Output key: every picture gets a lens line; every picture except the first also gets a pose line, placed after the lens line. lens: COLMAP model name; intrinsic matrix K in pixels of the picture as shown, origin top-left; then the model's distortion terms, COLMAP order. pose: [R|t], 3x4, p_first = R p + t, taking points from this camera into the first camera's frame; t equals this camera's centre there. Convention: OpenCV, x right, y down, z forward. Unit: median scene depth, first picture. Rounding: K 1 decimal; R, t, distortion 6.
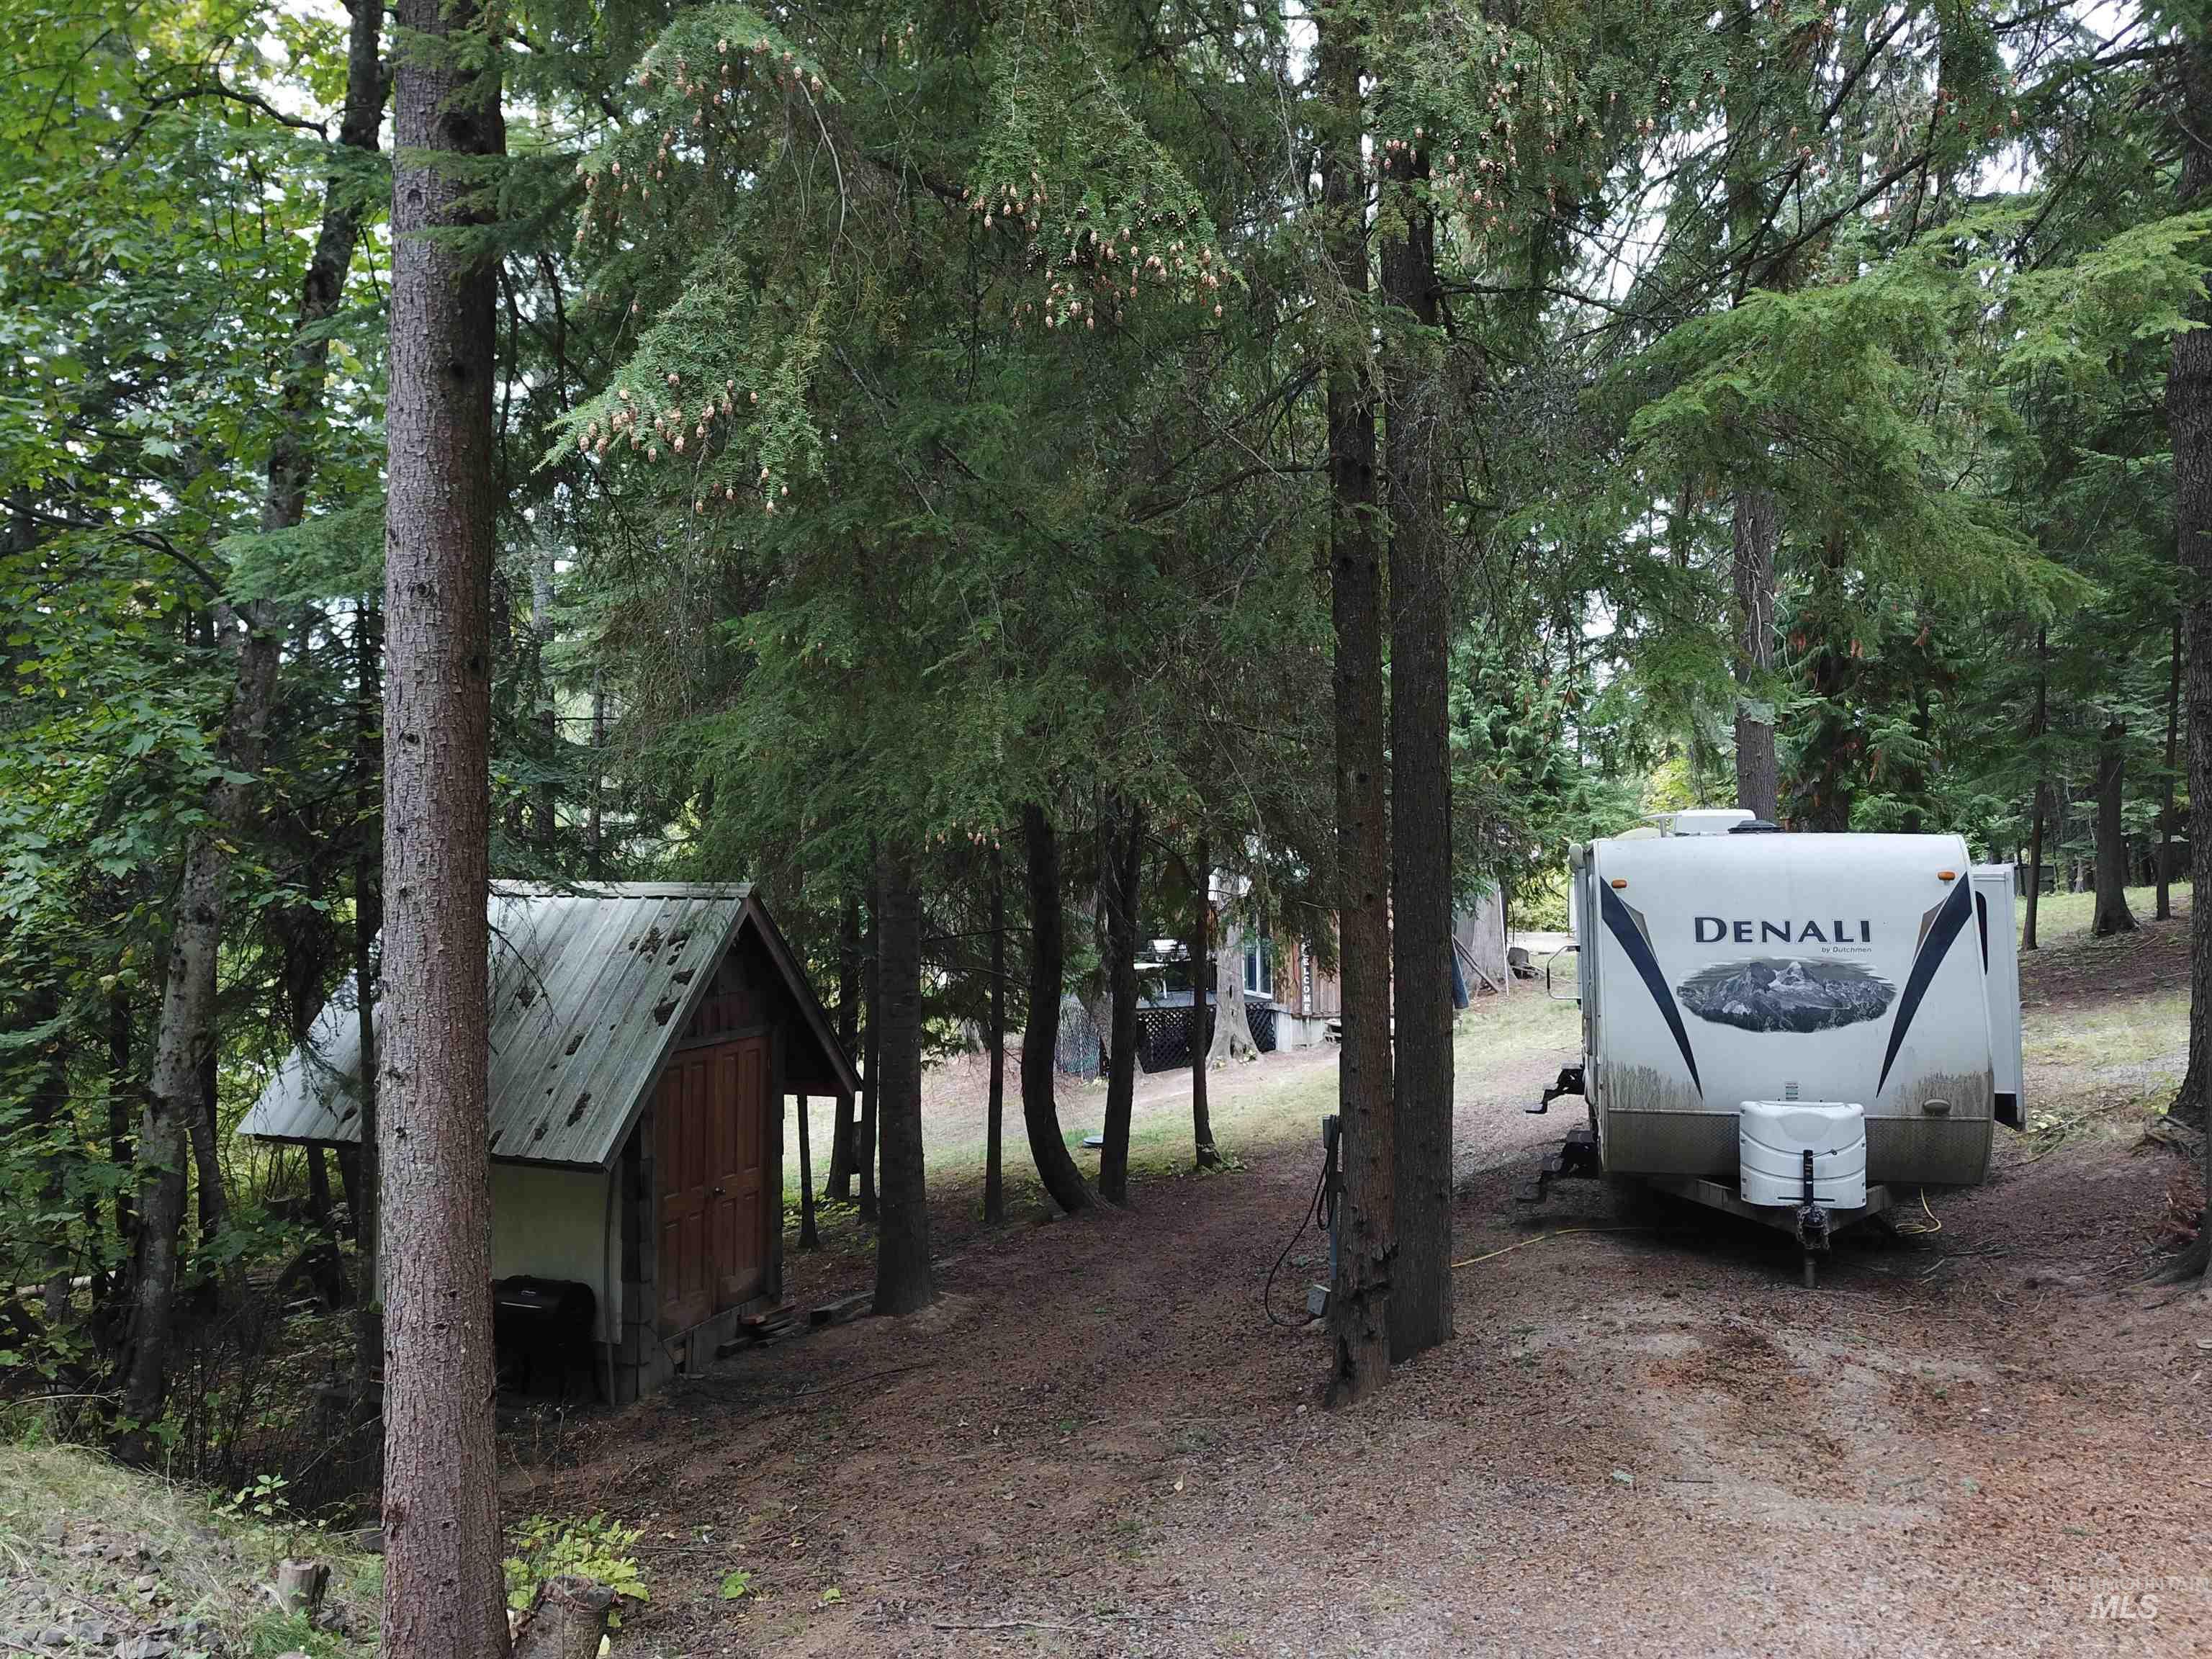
lens RADIAL K [[1689.2, 0, 1098.2], [0, 1689.2, 846.8], [0, 0, 1]] dist [0.006894, 0.002725]
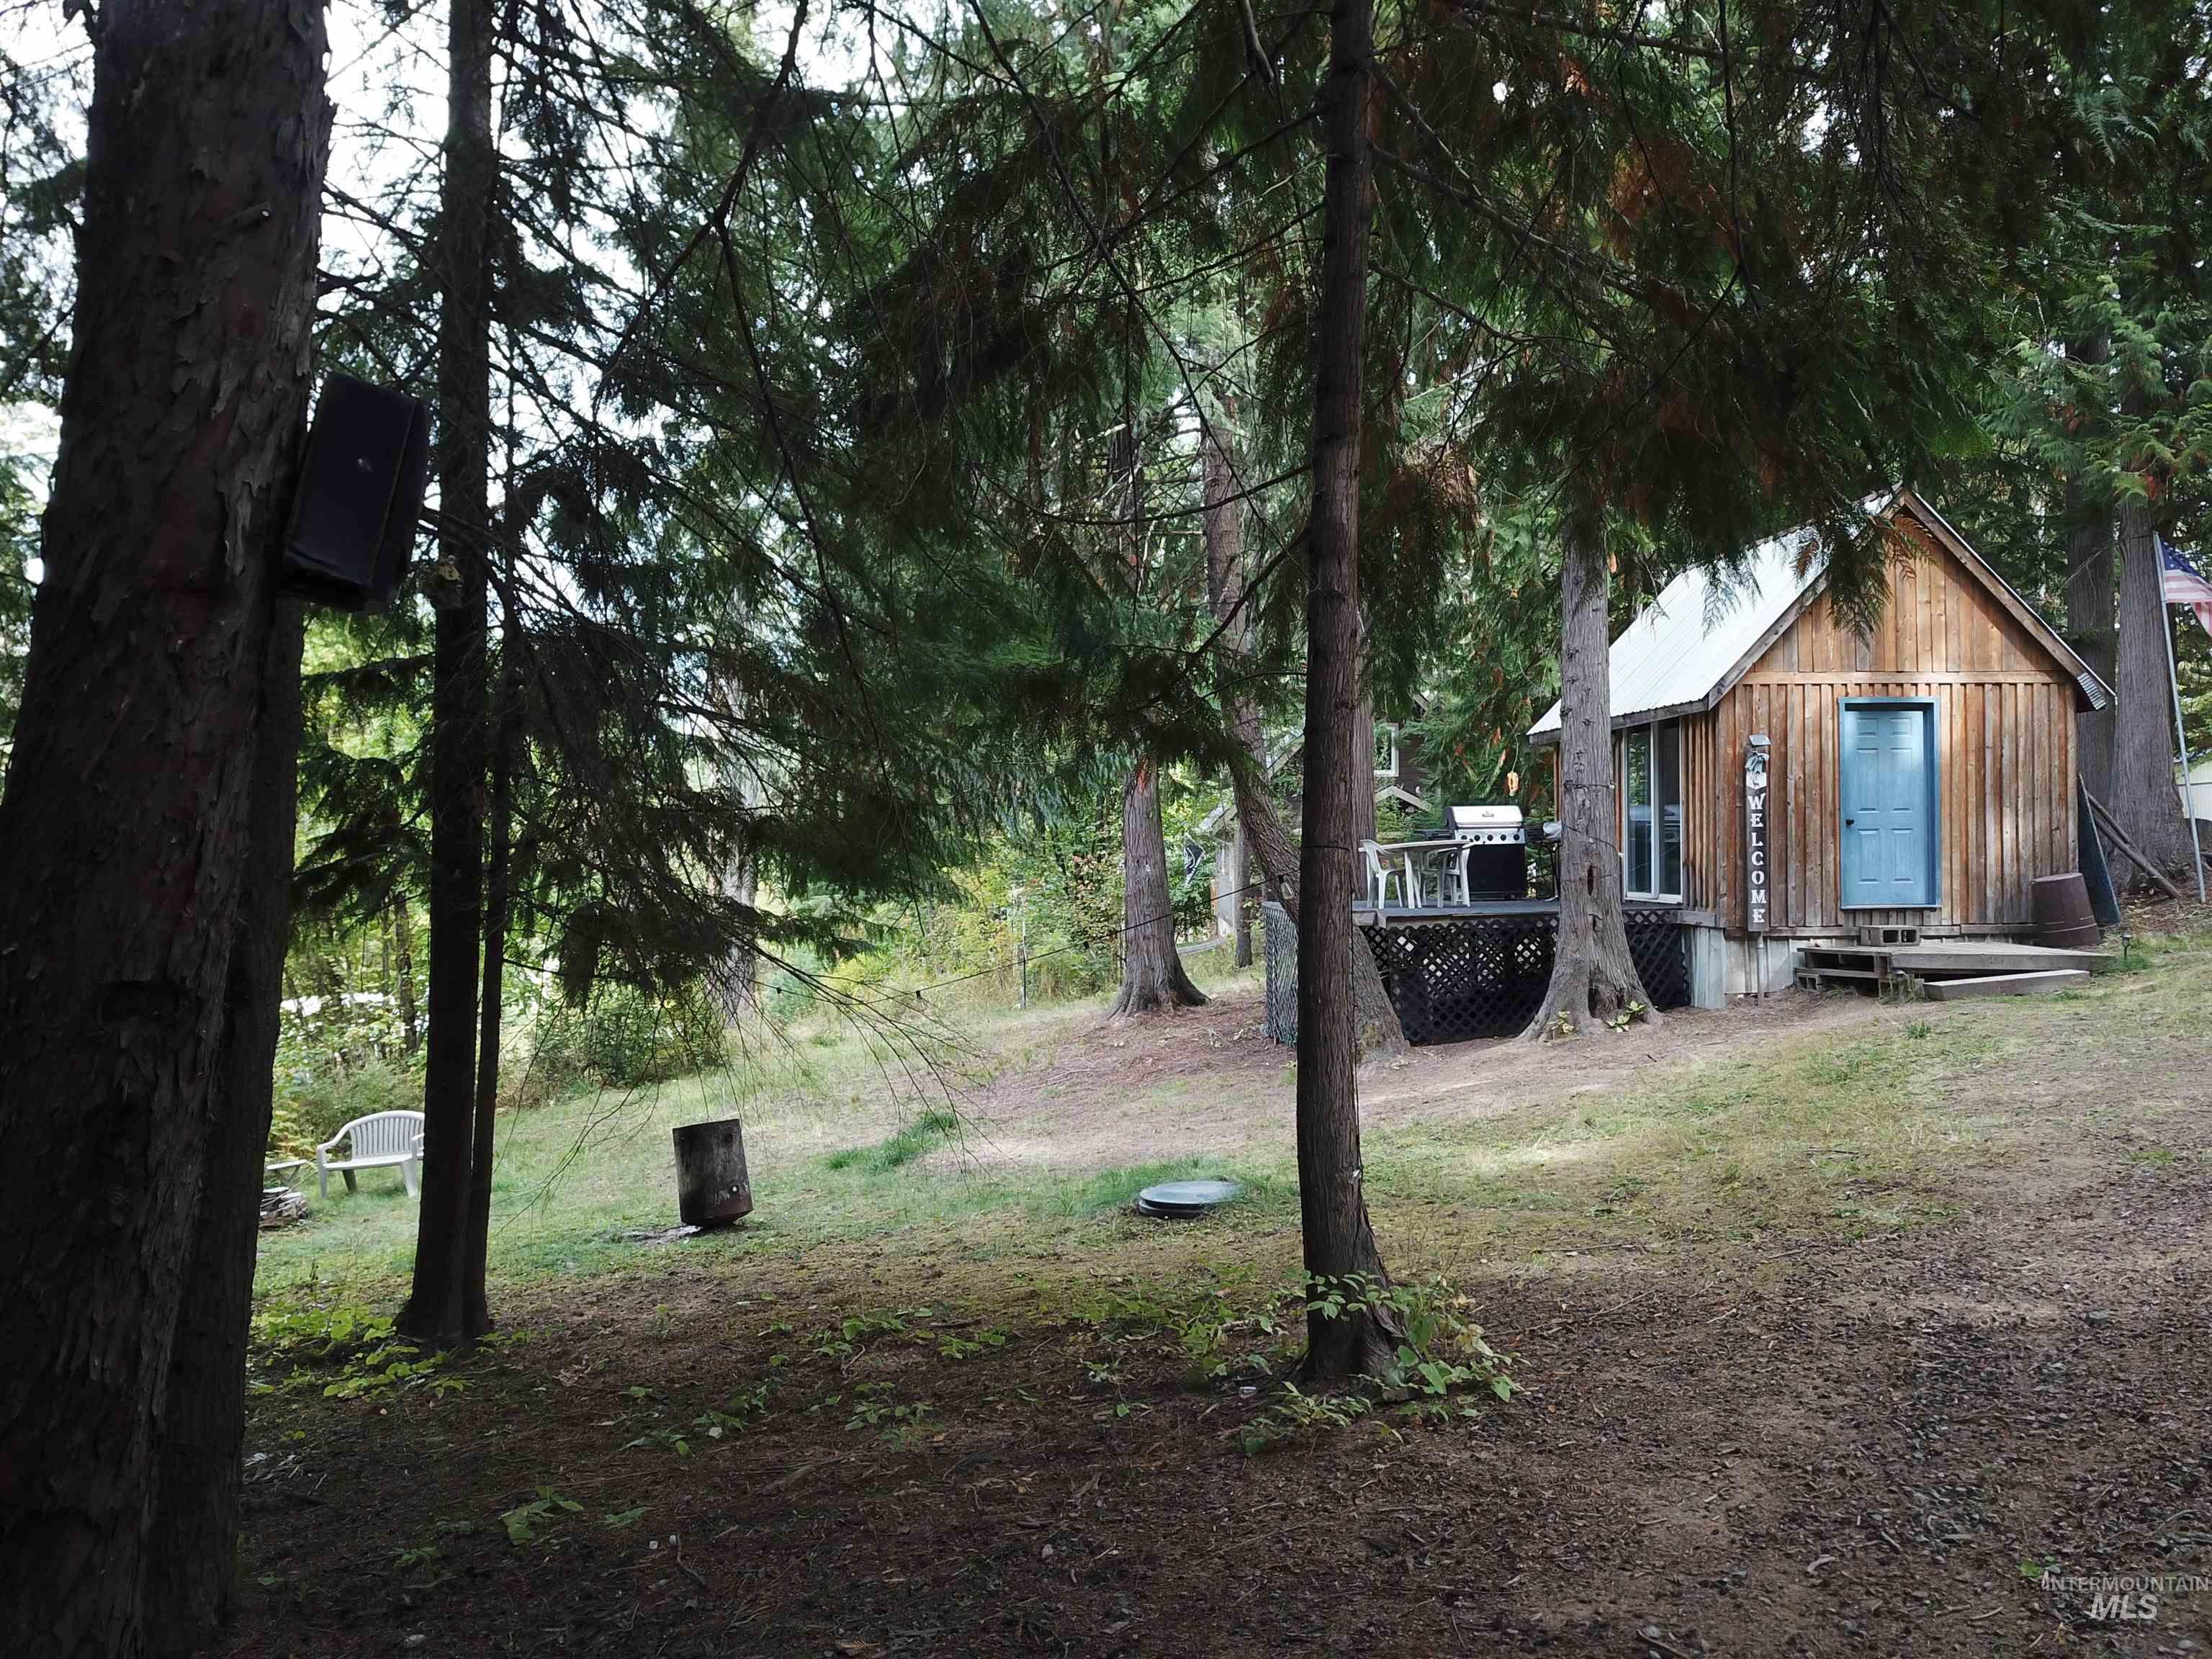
lens RADIAL K [[1683.7, 0, 1106.0], [0, 1683.7, 829.5], [0, 0, 1]] dist [0.005894, 0.000770]
pose [[0.972676, -0.006139, -0.232084, 0.197783], [0.005890, 0.999981, -0.001767, 0.254188], [0.232091, 0.000352, 0.972694, 1.777324]]
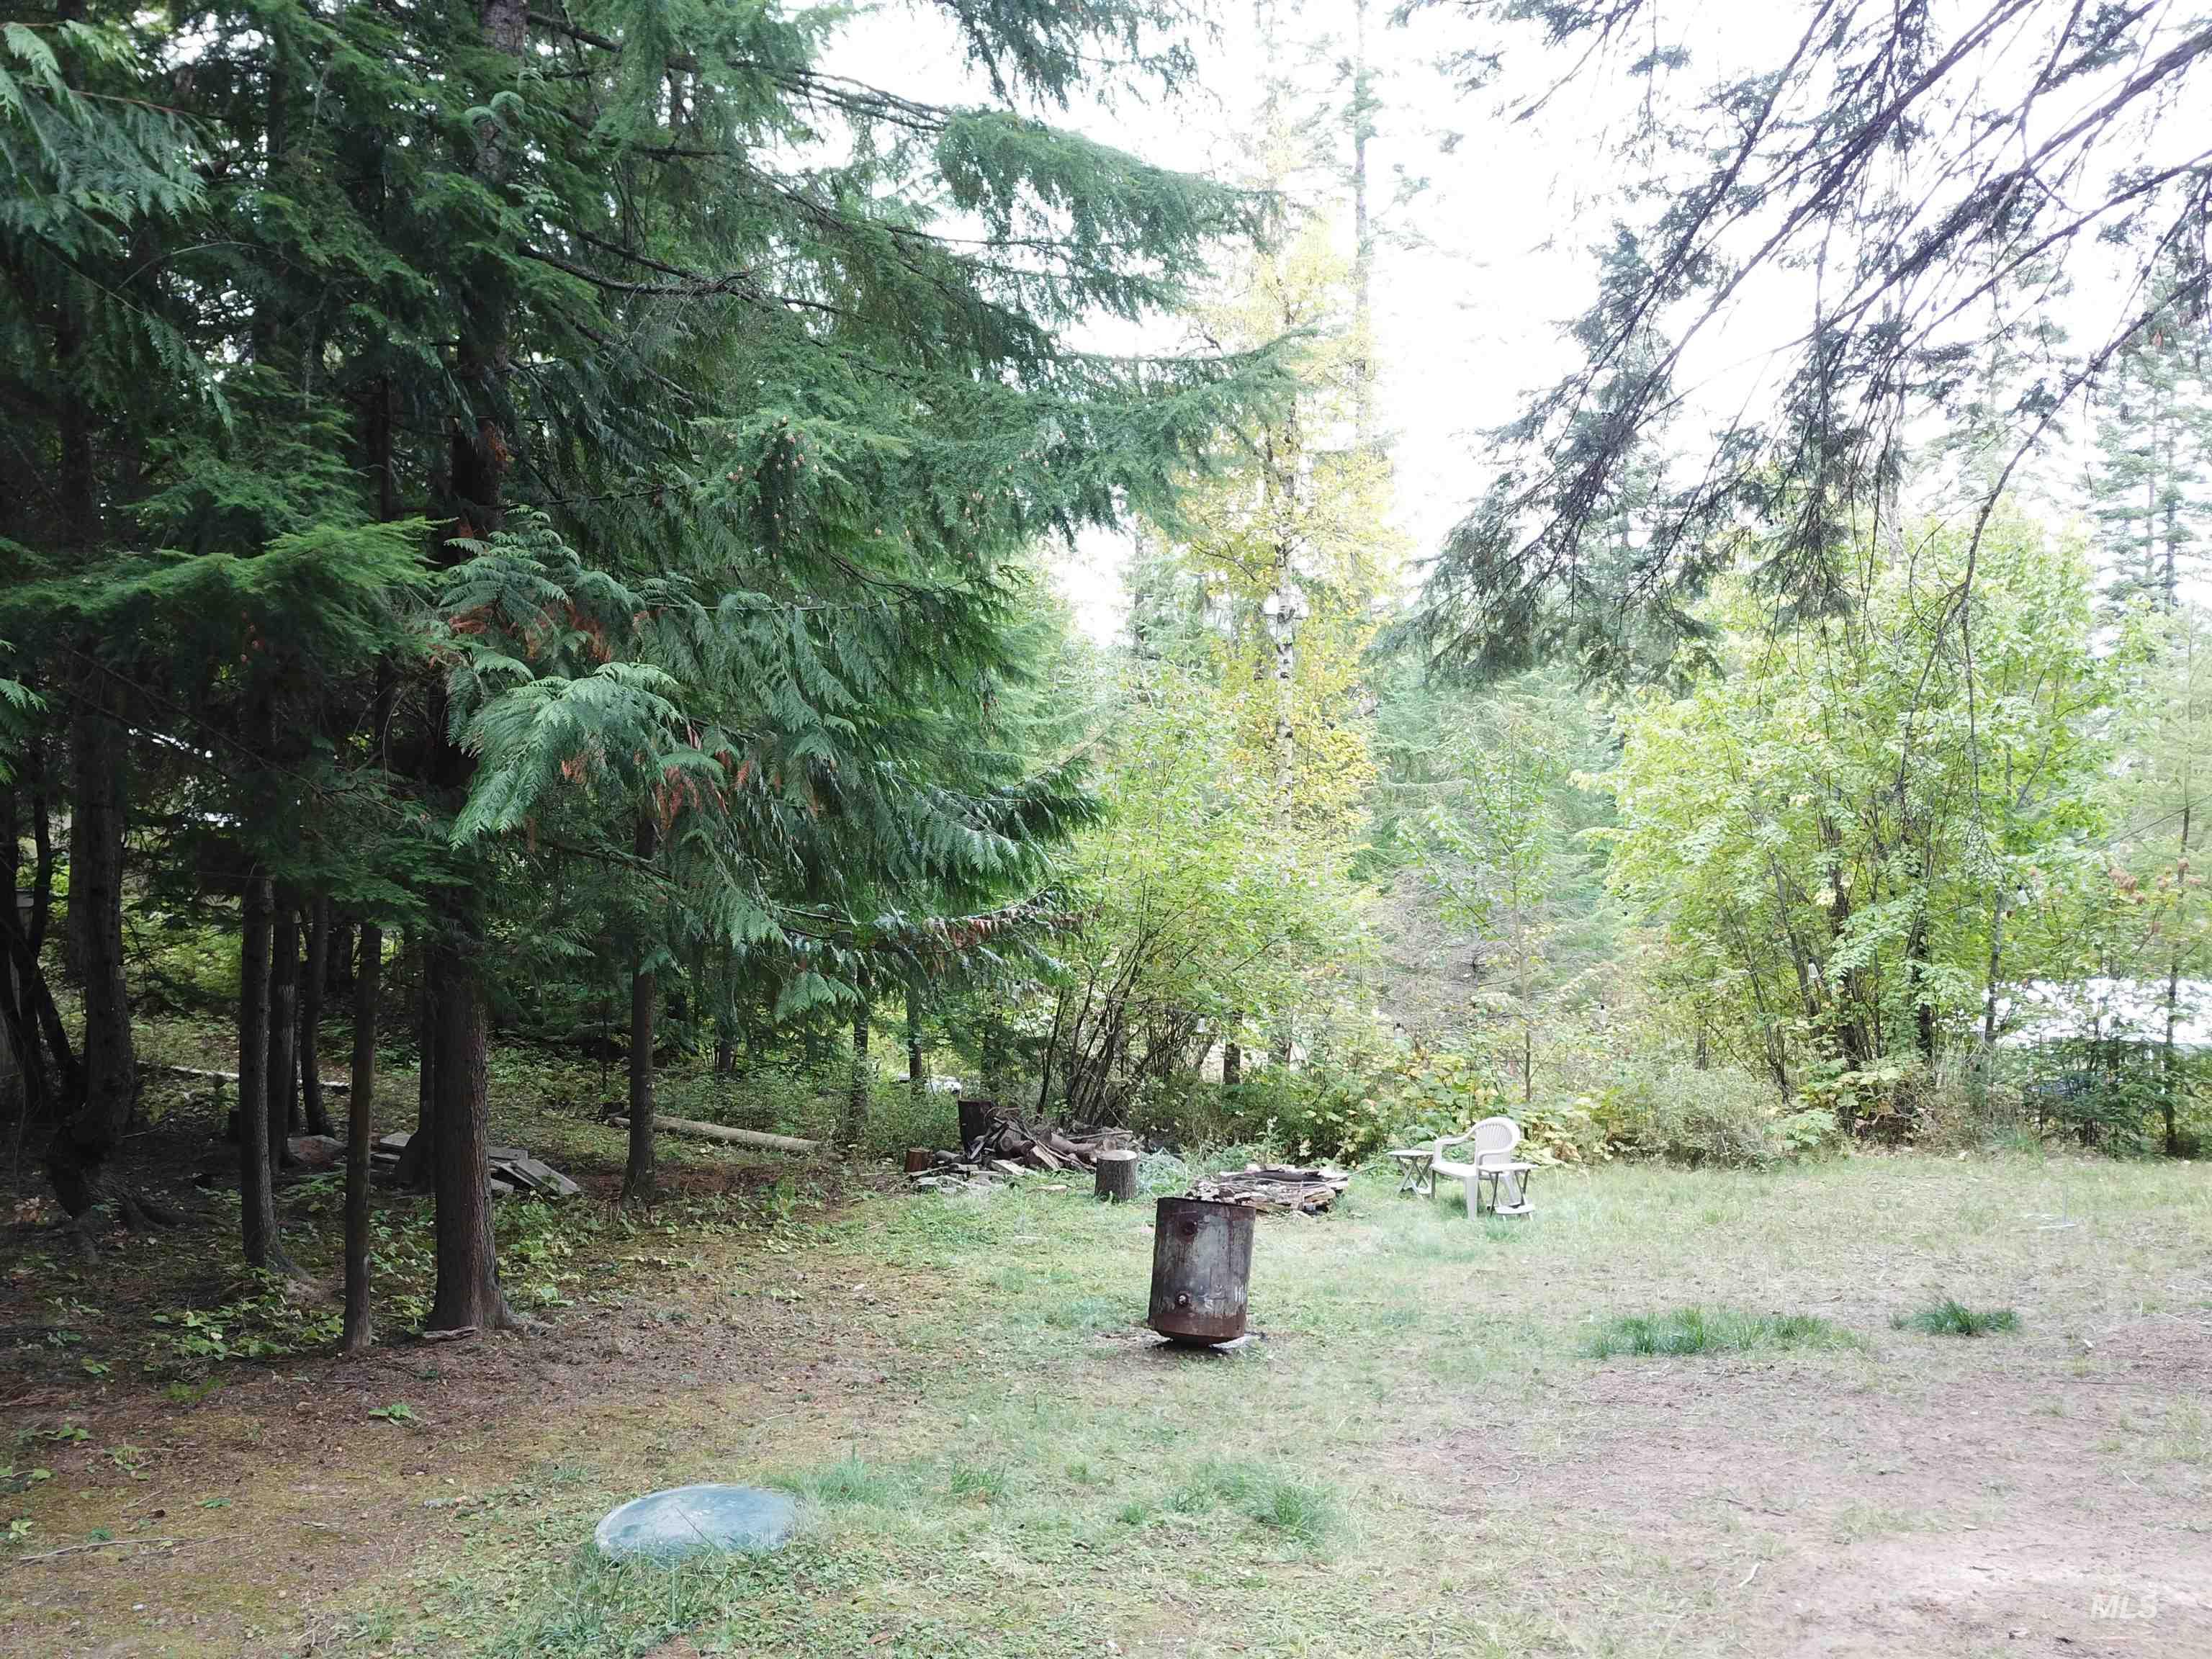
lens RADIAL K [[1673.2, 0, 1143.8], [0, 1673.2, 839.6], [0, 0, 1]] dist [0.004216, 0.003822]
pose [[0.140671, 0.030962, -0.989572, 0.541775], [-0.005762, 0.999520, 0.030454, 0.244264], [0.990040, 0.001418, 0.140782, 2.885949]]
